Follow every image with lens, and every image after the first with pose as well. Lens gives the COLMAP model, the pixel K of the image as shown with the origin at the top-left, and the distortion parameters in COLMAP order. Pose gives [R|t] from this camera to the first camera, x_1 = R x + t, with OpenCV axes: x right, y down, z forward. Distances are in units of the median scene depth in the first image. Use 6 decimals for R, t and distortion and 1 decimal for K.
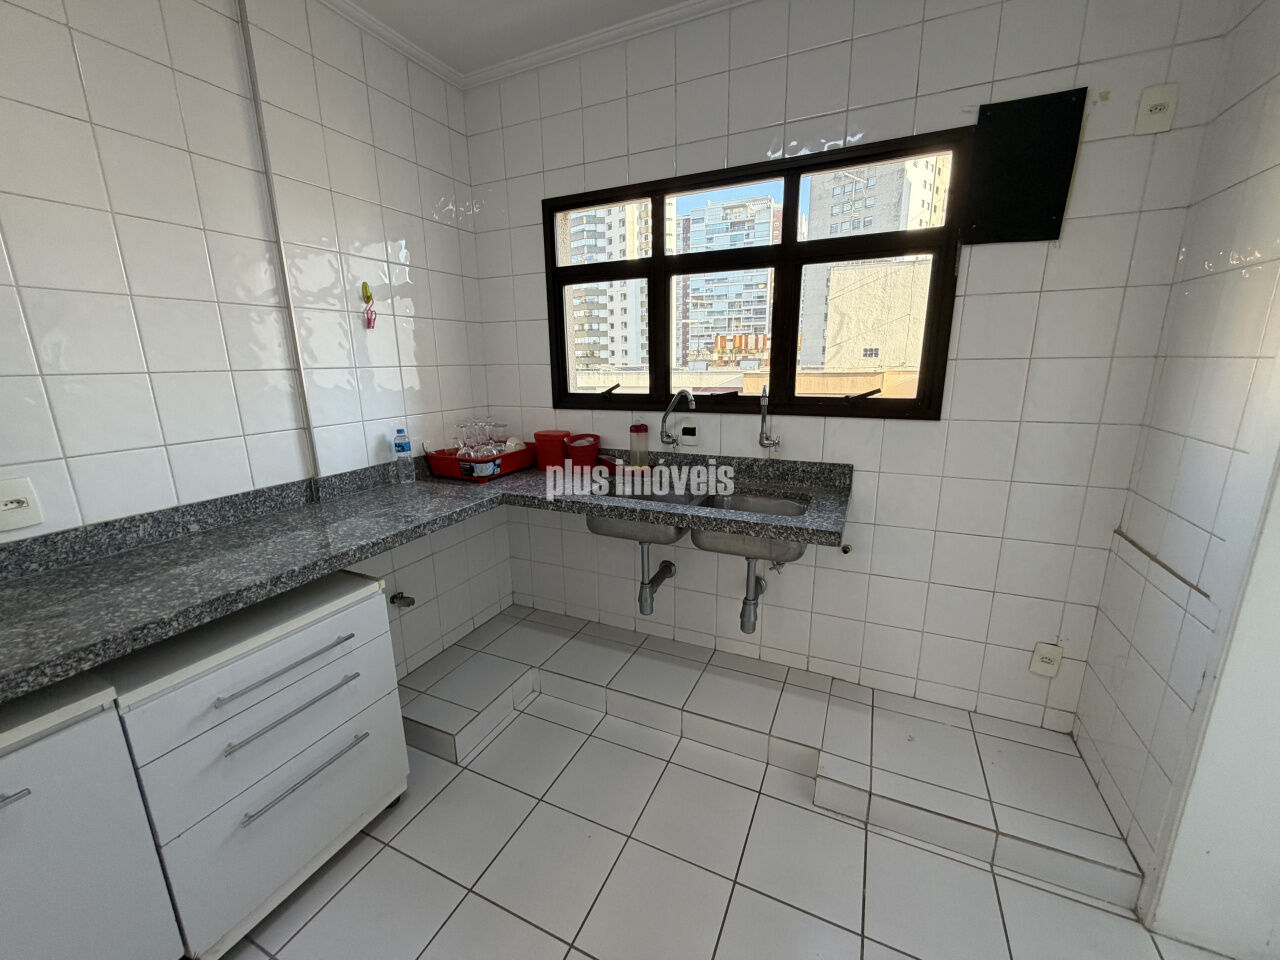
lens RADIAL K [[510.3, 0, 636.9], [0, 510.3, 480.4], [0, 0, 1]] dist [0.000149, -0.000459]
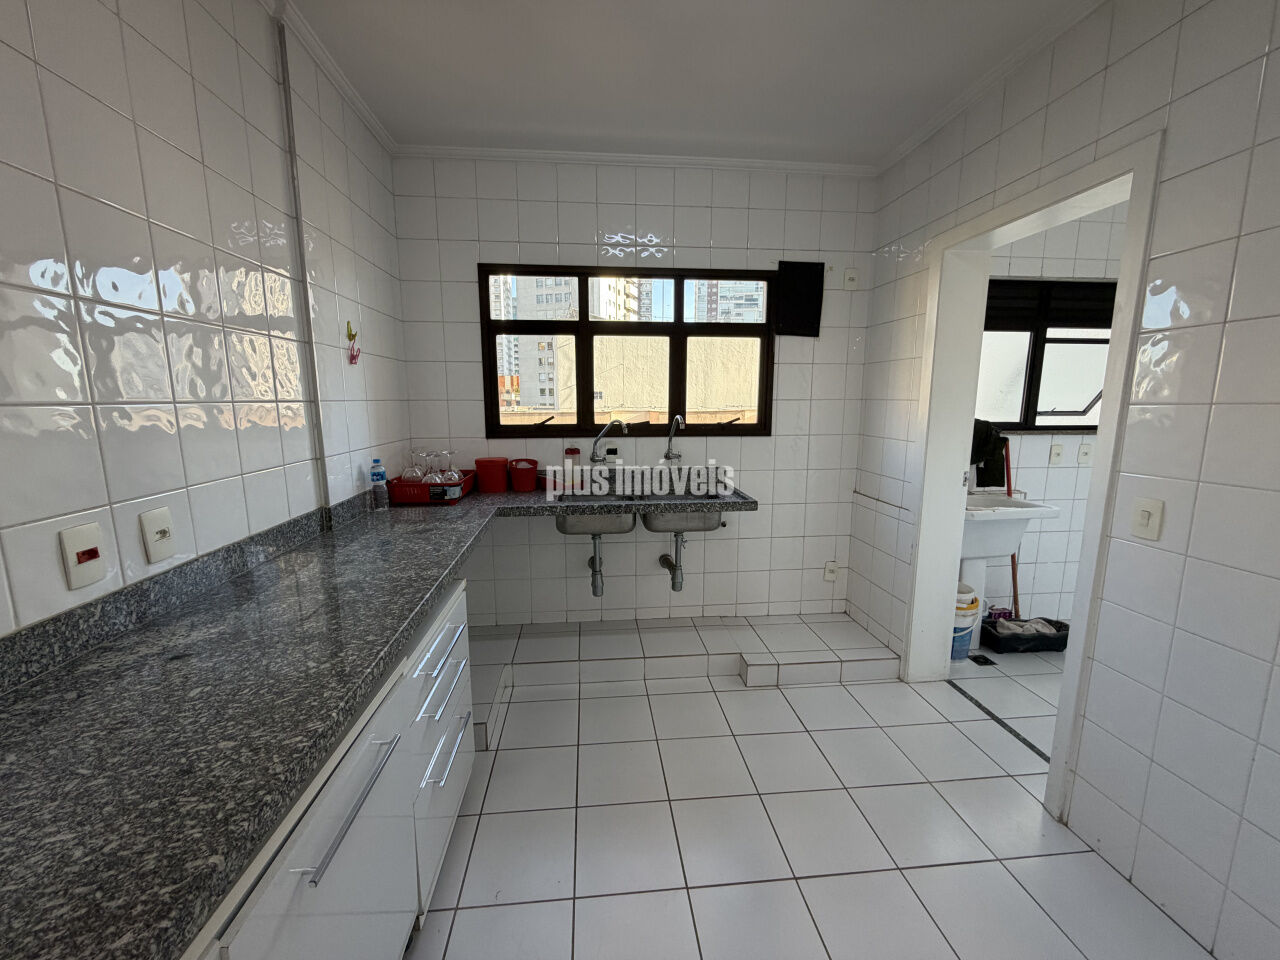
lens RADIAL K [[510.3, 0, 640.8], [0, 510.3, 480.2], [0, 0, 1]] dist [0.000149, -0.000459]
pose [[0.858362, -0.067138, 0.508633, -0.566211], [0.106322, 0.993156, -0.048334, 0.053876], [-0.501907, 0.095567, 0.859625, -0.180197]]
